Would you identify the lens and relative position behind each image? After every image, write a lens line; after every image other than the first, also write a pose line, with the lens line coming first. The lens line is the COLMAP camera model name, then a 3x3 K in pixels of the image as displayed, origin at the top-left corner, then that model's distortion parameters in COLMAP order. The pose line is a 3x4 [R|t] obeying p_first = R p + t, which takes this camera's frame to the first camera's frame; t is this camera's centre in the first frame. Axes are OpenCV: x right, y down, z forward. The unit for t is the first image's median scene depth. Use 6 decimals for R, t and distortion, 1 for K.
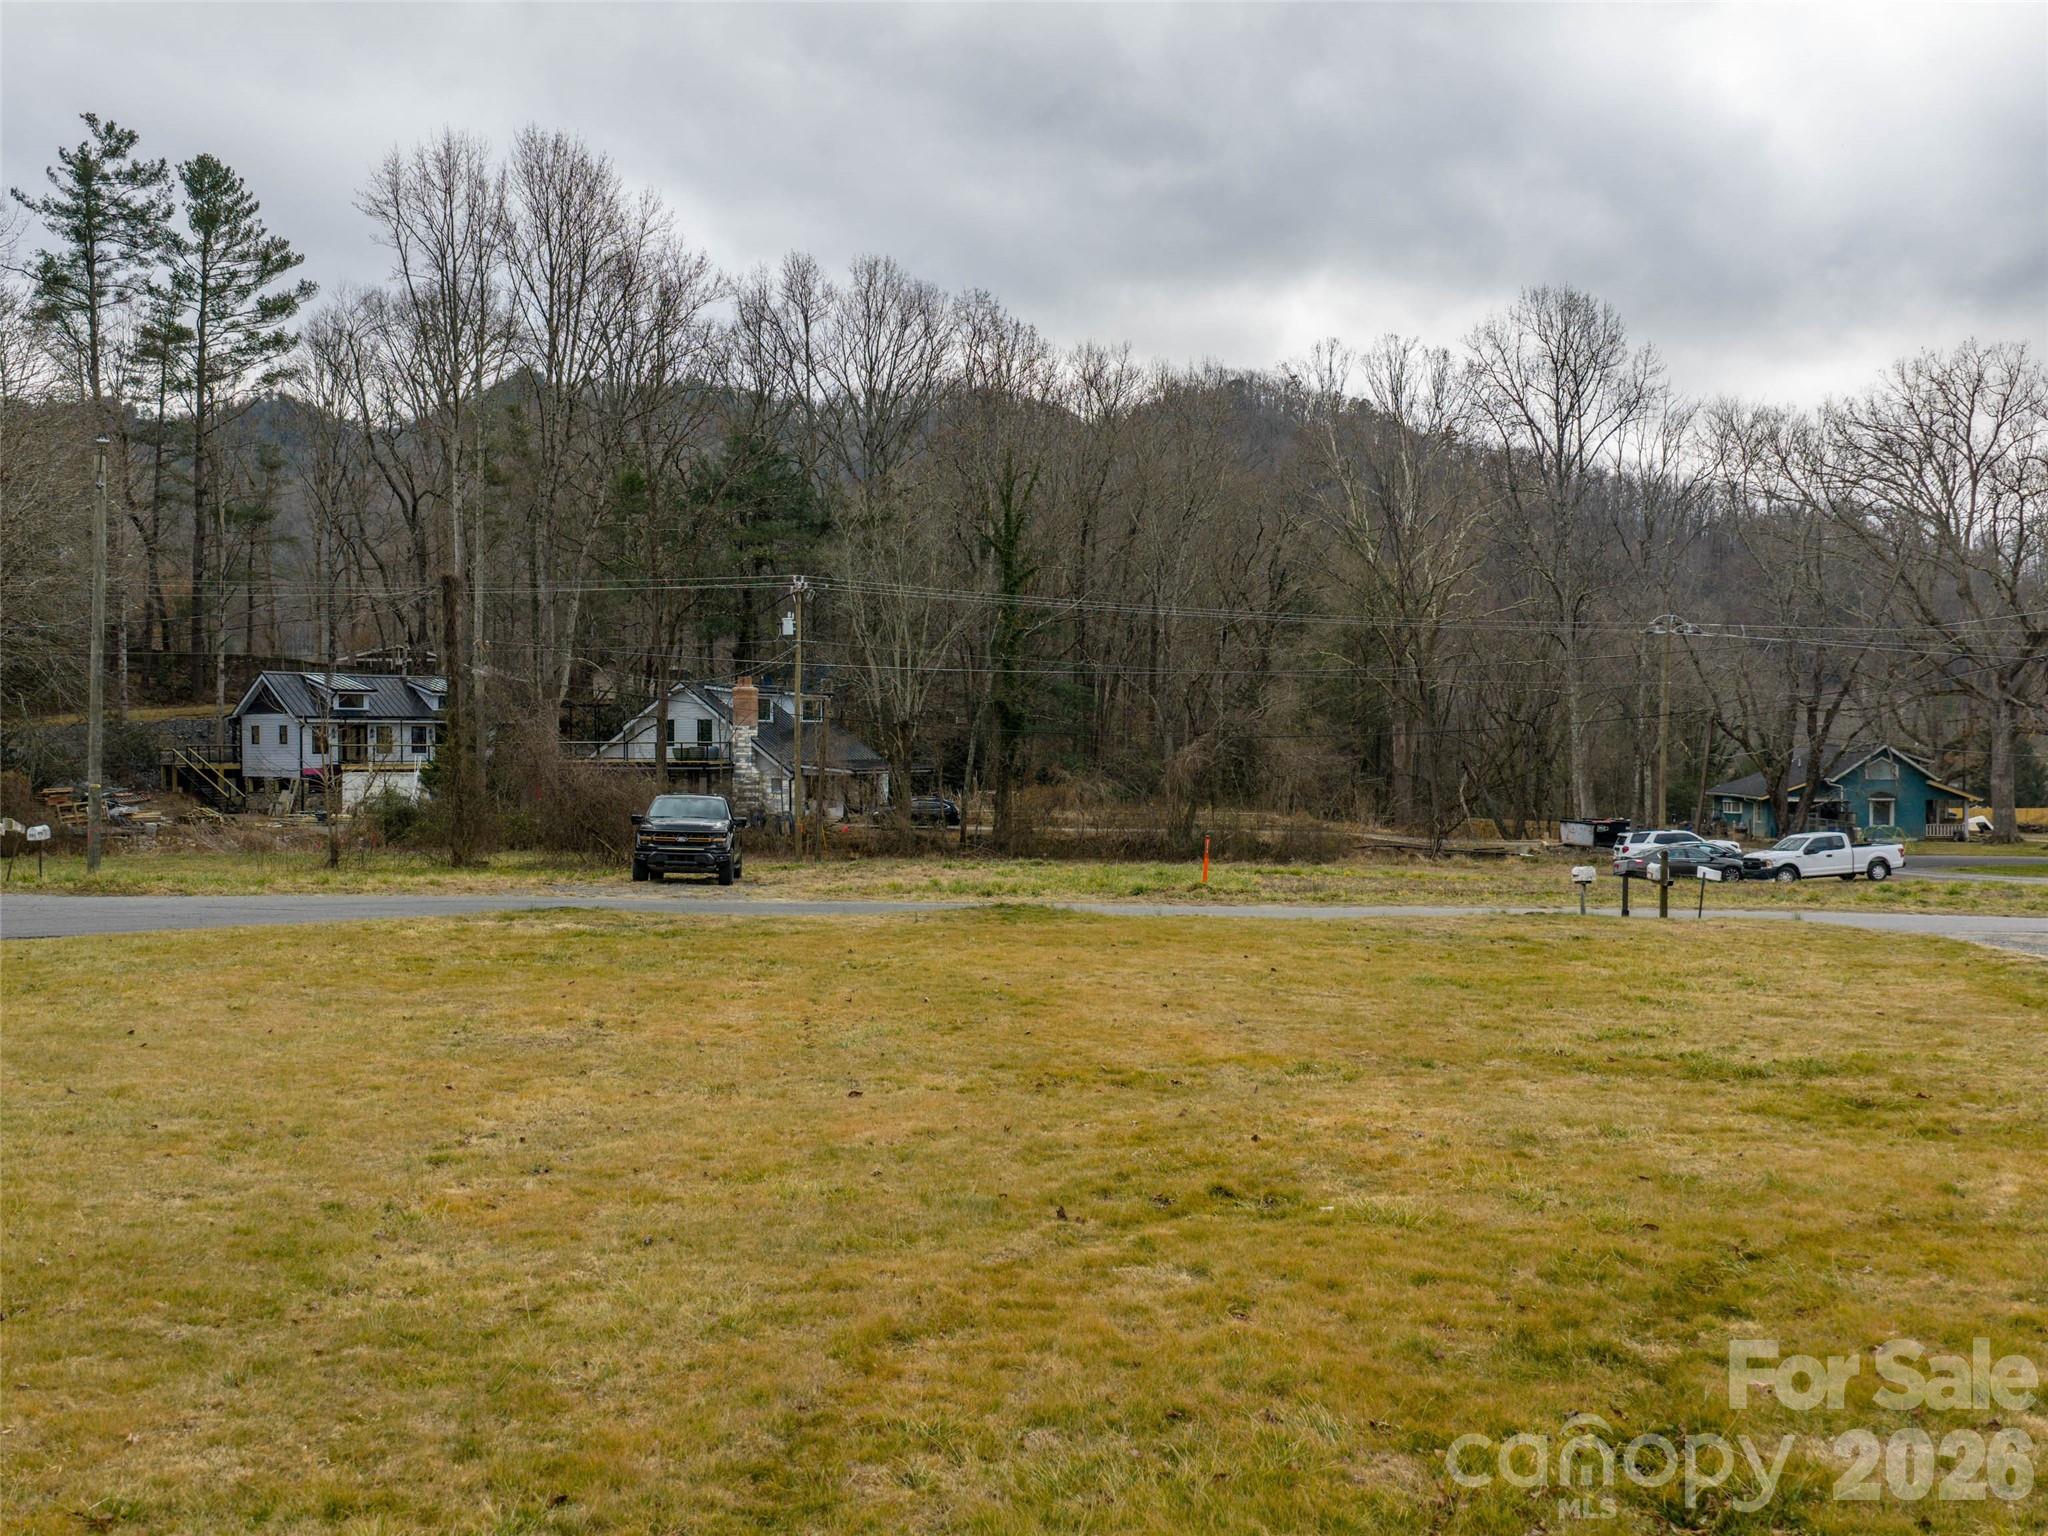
lens RADIAL K [[1873.8, 0, 1013.9], [0, 1873.8, 782.6], [0, 0, 1]] dist [0.028125, -0.029184]
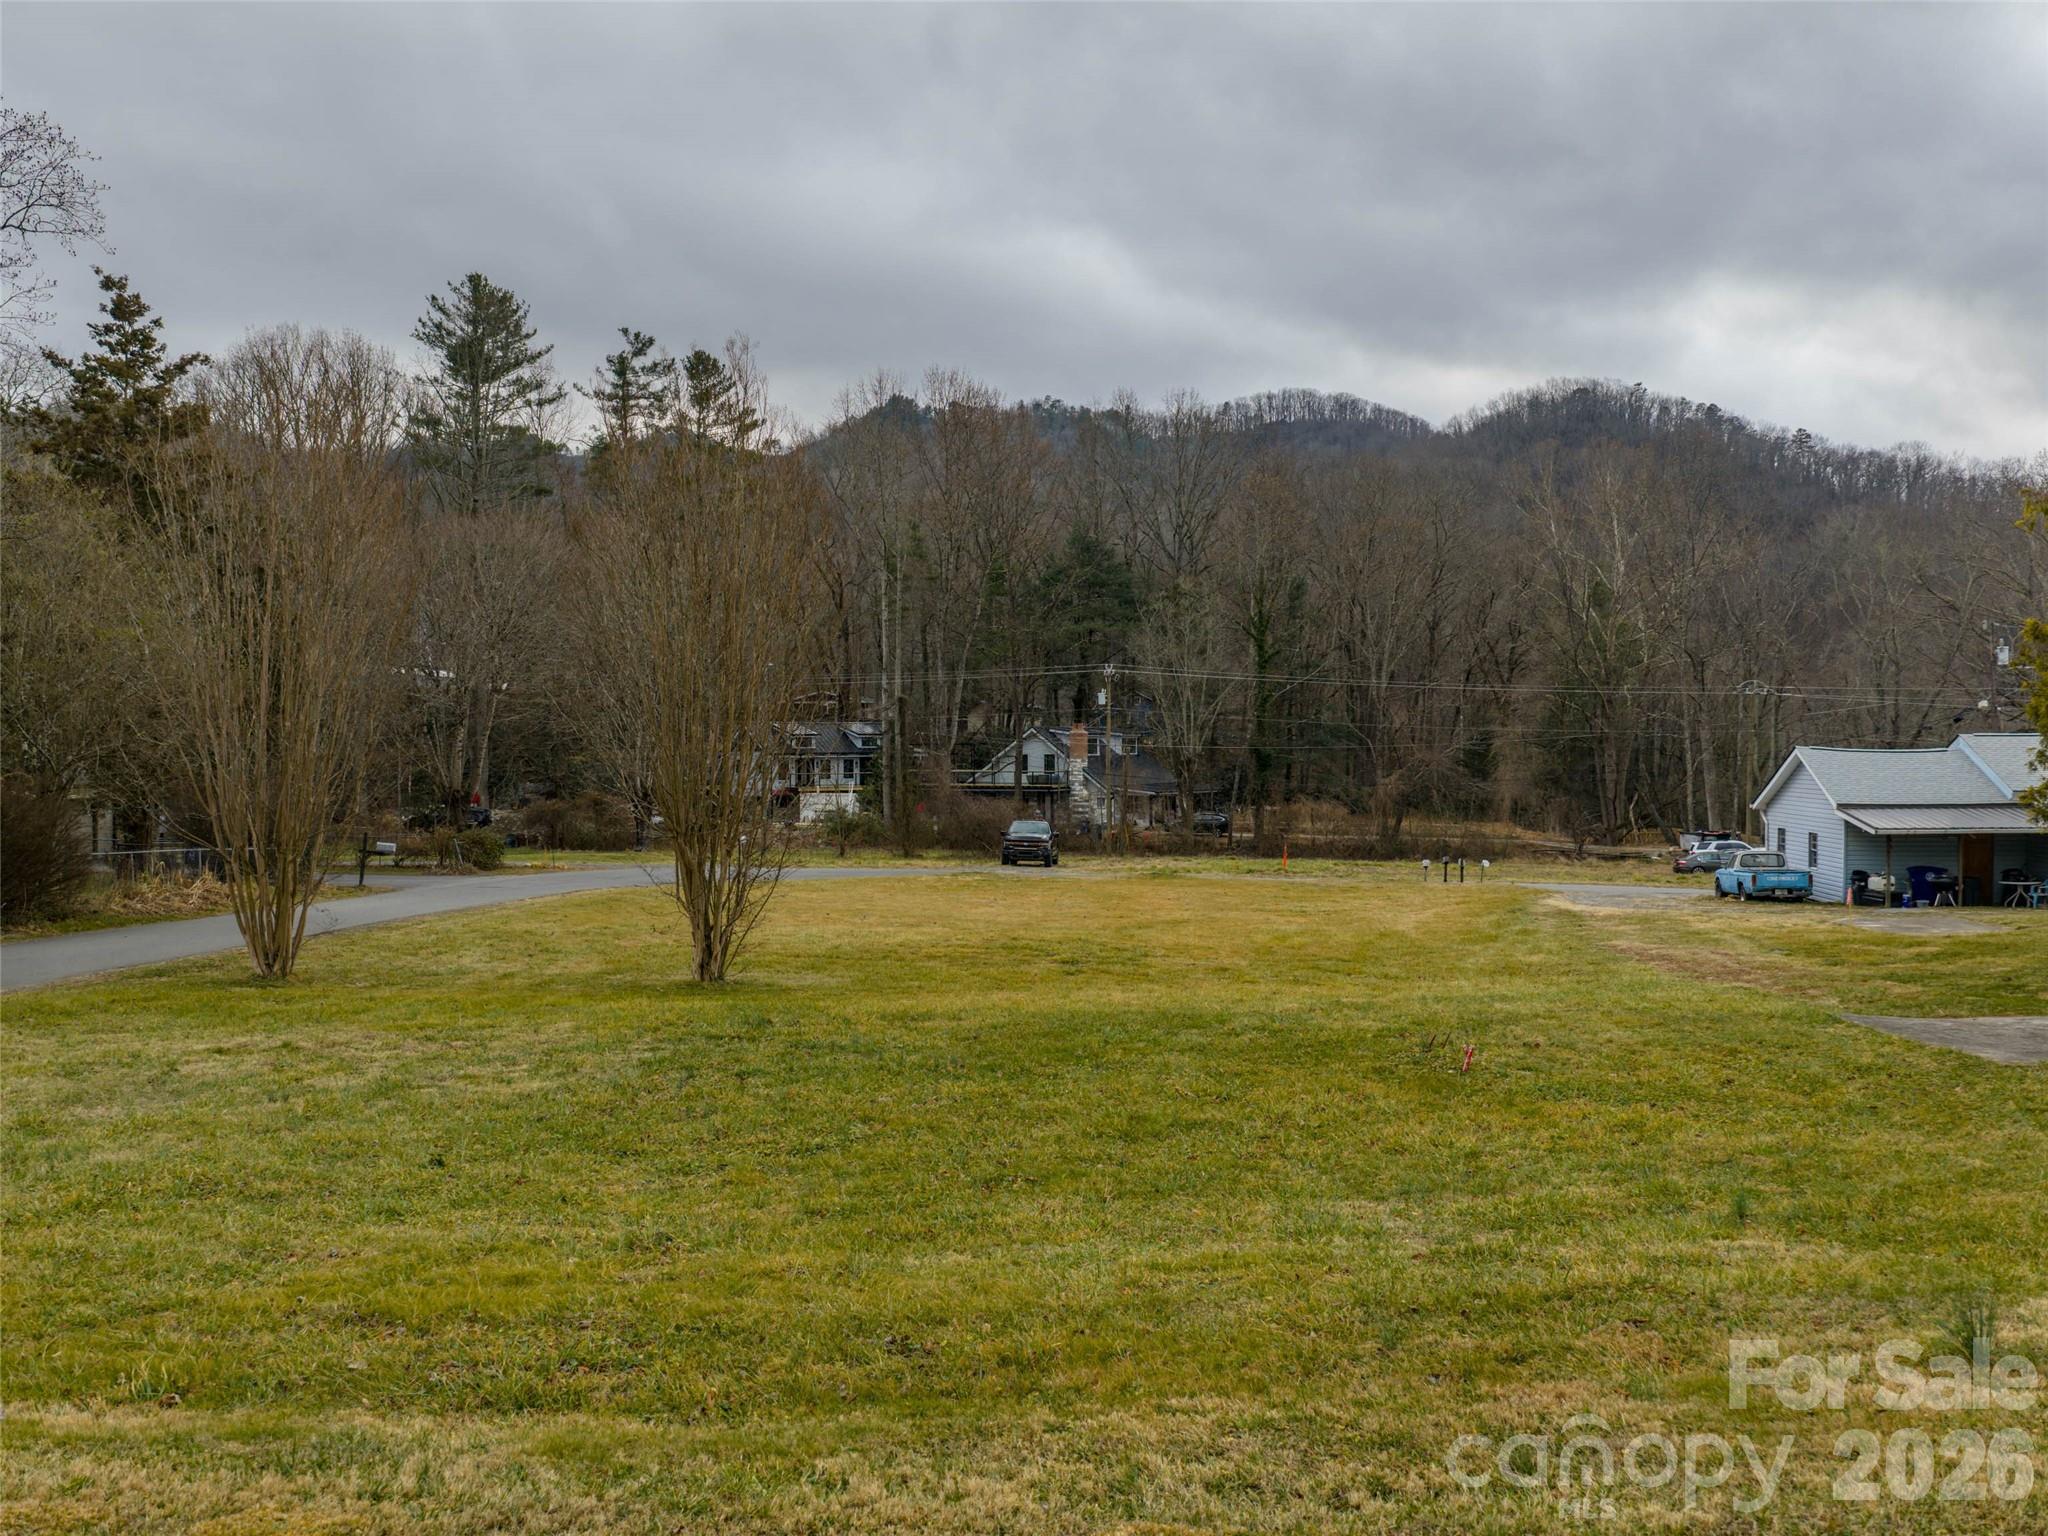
lens RADIAL K [[1873.8, 0, 1013.9], [0, 1873.8, 782.6], [0, 0, 1]] dist [0.028125, -0.029184]
pose [[0.982019, 0.000560, -0.188784, 0.070908], [-0.000611, 1.000000, -0.000216, -0.013072], [0.188784, 0.000328, 0.982019, -0.364413]]
